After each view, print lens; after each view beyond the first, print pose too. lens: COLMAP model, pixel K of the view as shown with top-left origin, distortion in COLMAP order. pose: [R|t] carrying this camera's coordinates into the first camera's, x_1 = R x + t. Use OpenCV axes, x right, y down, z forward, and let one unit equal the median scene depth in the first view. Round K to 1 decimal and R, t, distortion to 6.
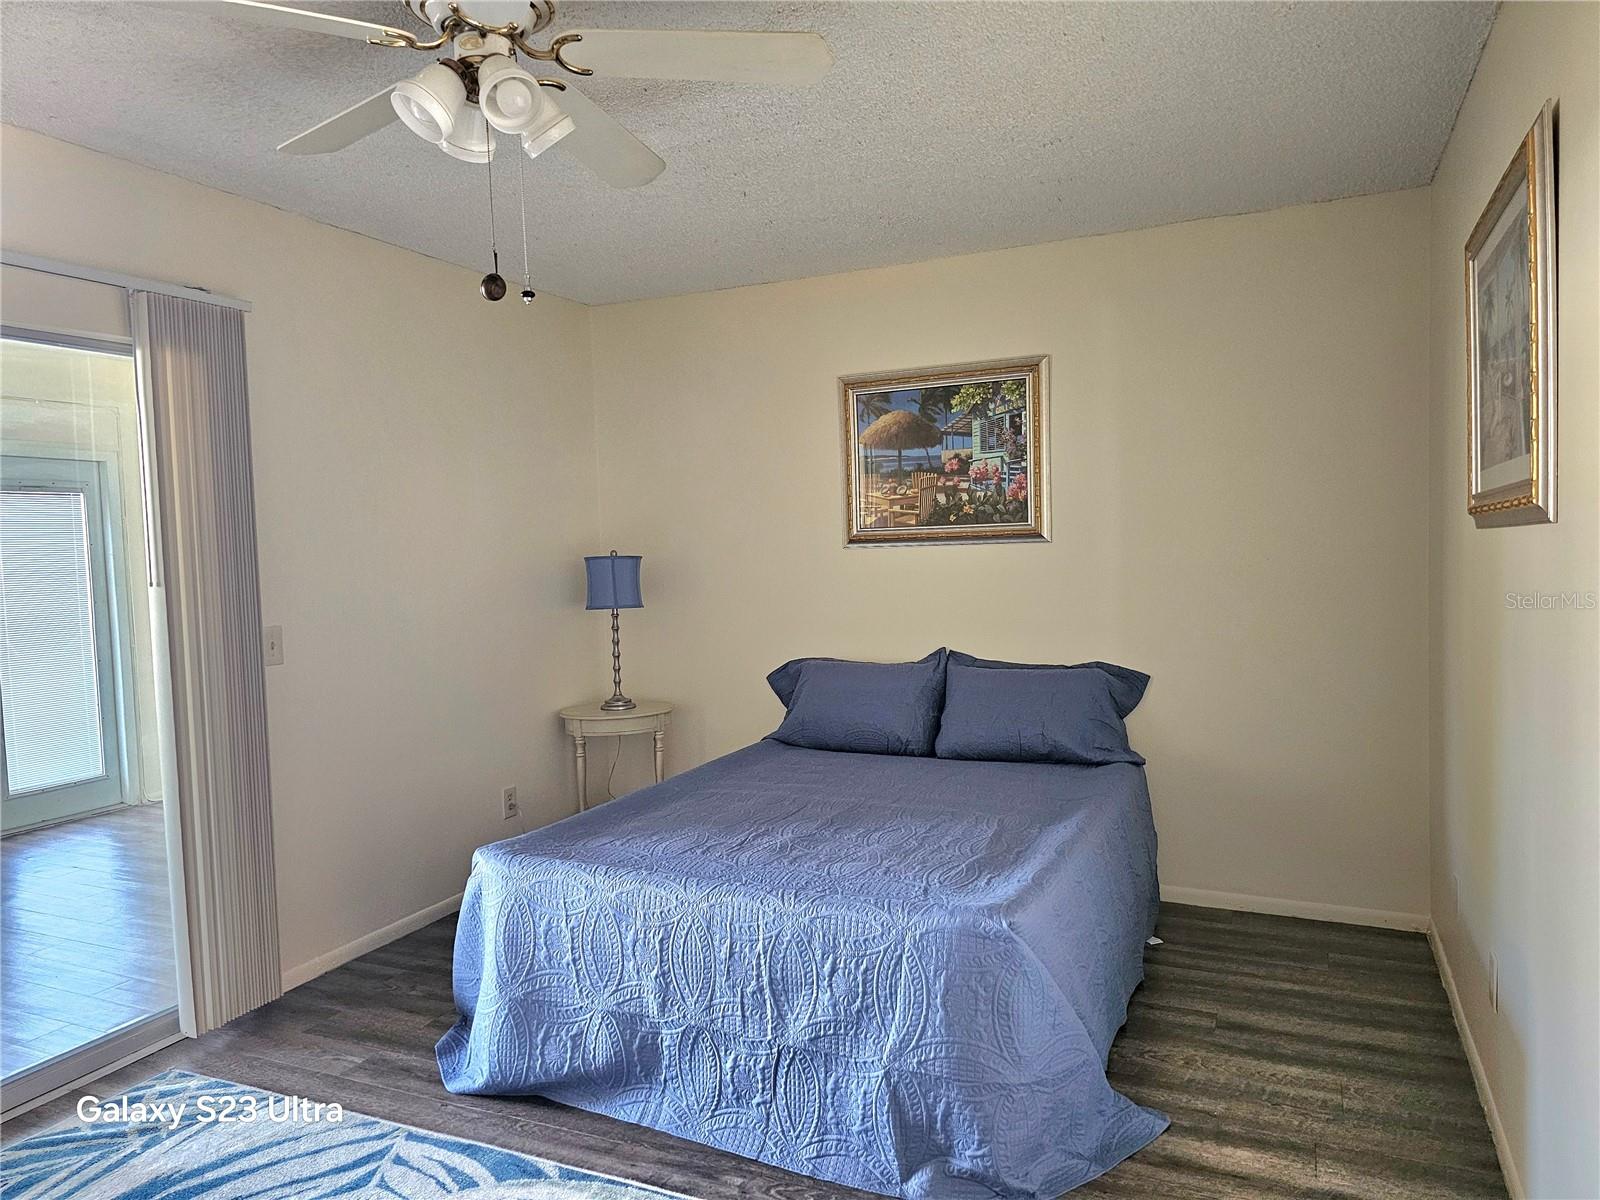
lens RADIAL K [[1071.6, 0, 795.2], [0, 1071.6, 601.7], [0, 0, 1]] dist [0.065731, -0.054810]
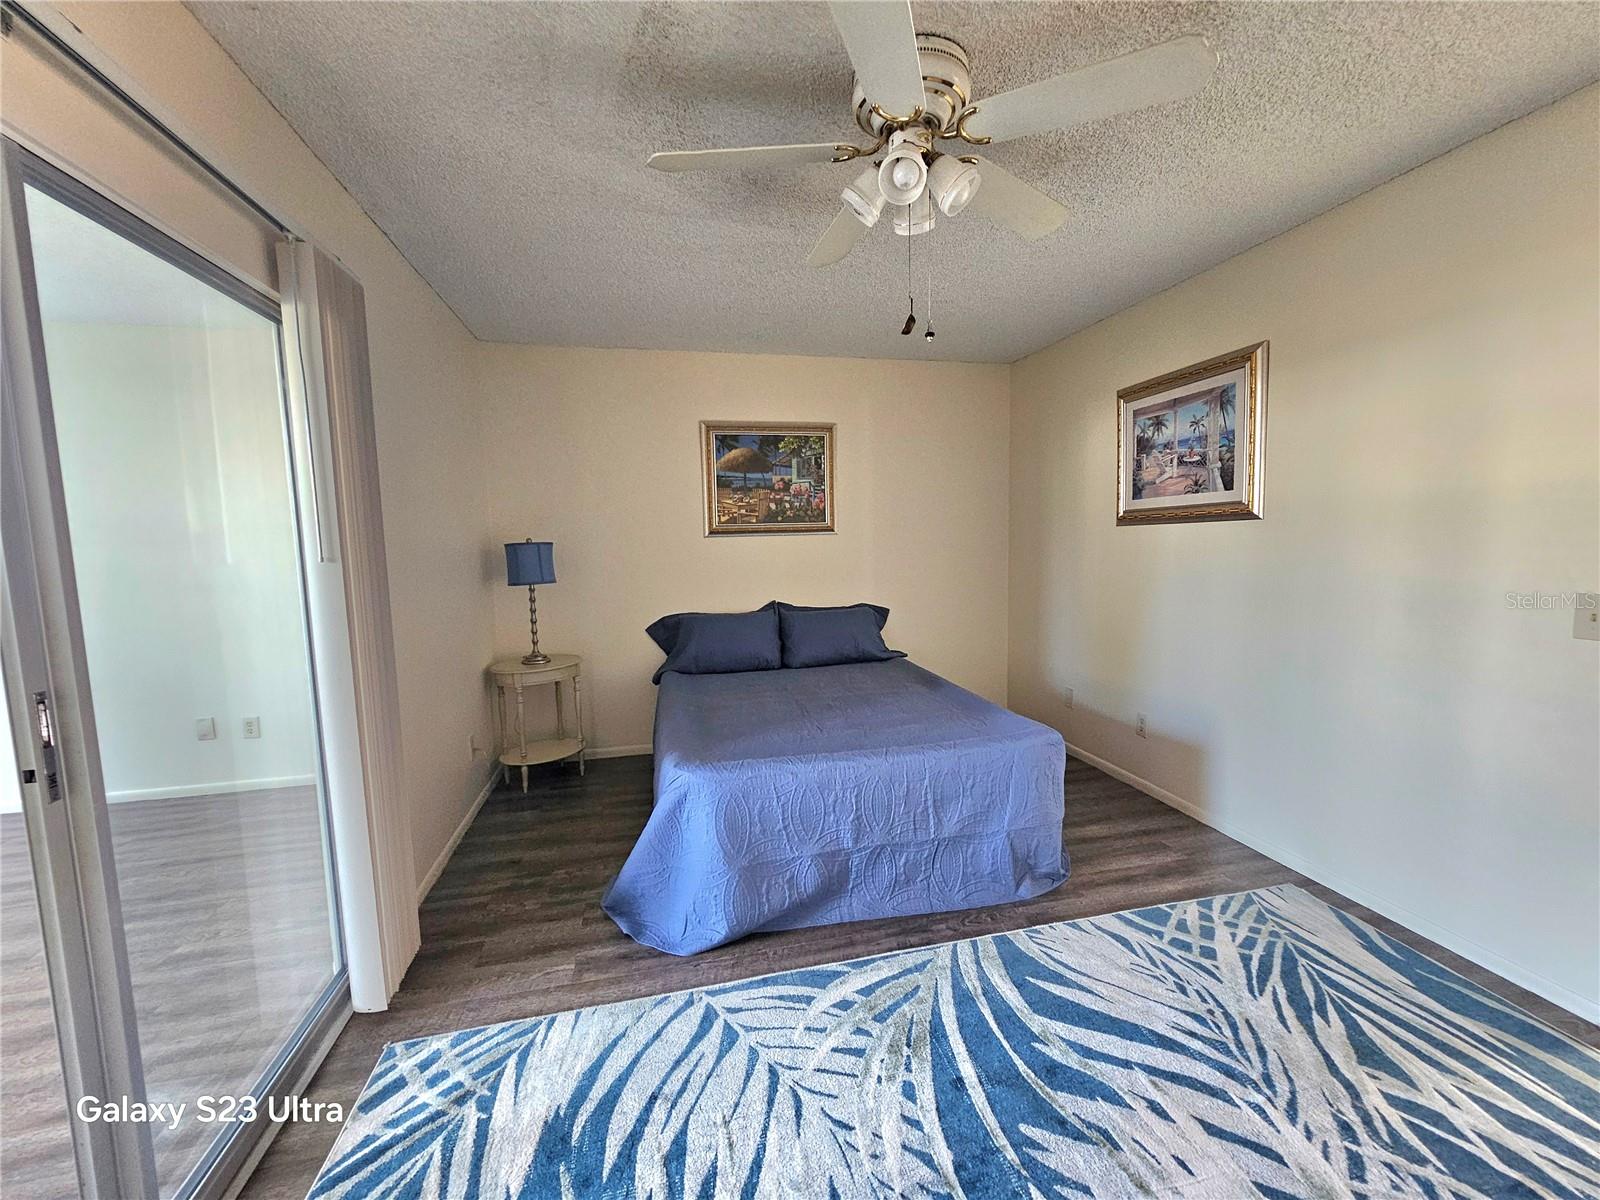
lens RADIAL K [[656.4, 0, 805.6], [0, 656.4, 601.3], [0, 0, 1]] dist [-0.001476, 0.000351]
pose [[0.788076, -0.050113, 0.613535, -0.639337], [0.033722, 0.998699, 0.038258, 0.012920], [-0.614654, -0.009461, 0.788740, 0.307264]]
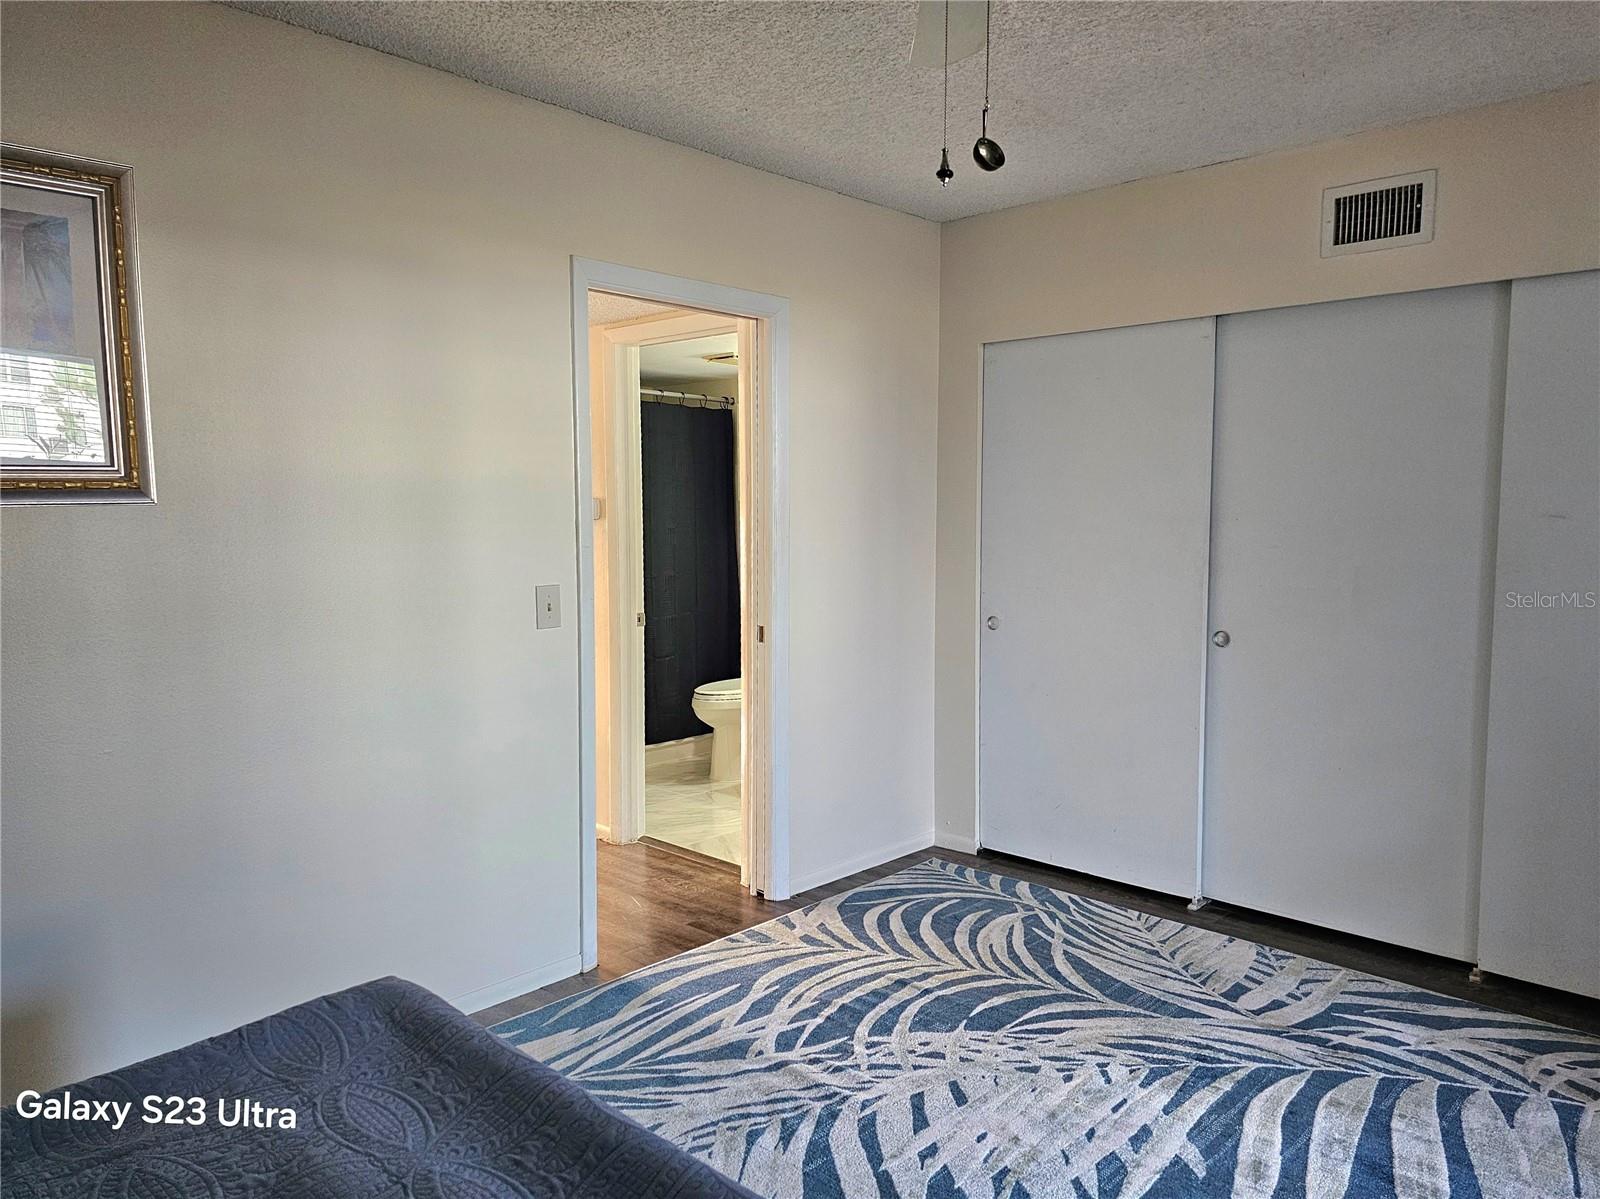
lens RADIAL K [[1105.7, 0, 800.0], [0, 1105.7, 599.5], [0, 0, 1]] dist [0.002452, -0.056073]
pose [[-0.946675, 0.007741, 0.322097, -0.284255], [0.050842, 0.990775, 0.125618, -0.057843], [-0.318153, 0.135295, -0.938336, 1.286457]]
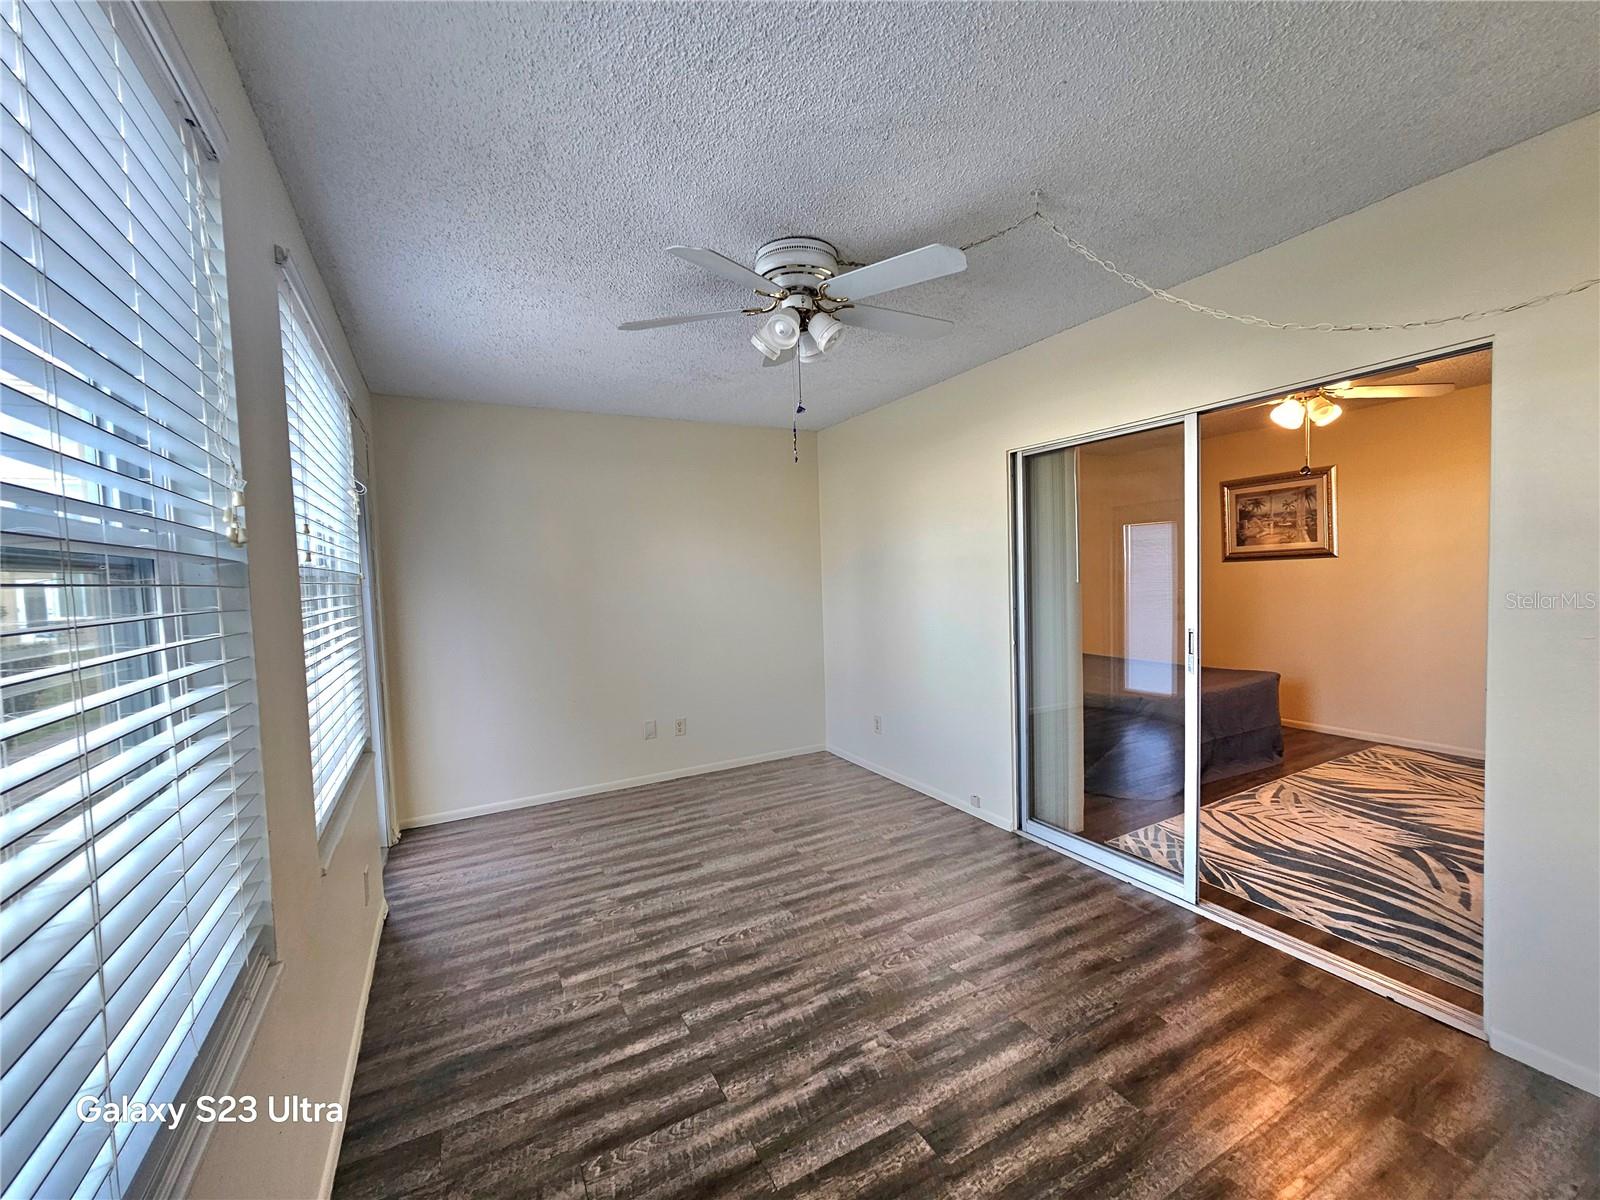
lens RADIAL K [[656.4, 0, 805.6], [0, 656.4, 601.3], [0, 0, 1]] dist [-0.001476, 0.000351]
pose [[0.593146, -0.027564, 0.804623, -1.814567], [0.064141, 0.997855, -0.013100, 0.004169], [-0.802536, 0.059380, 0.593642, 0.750978]]
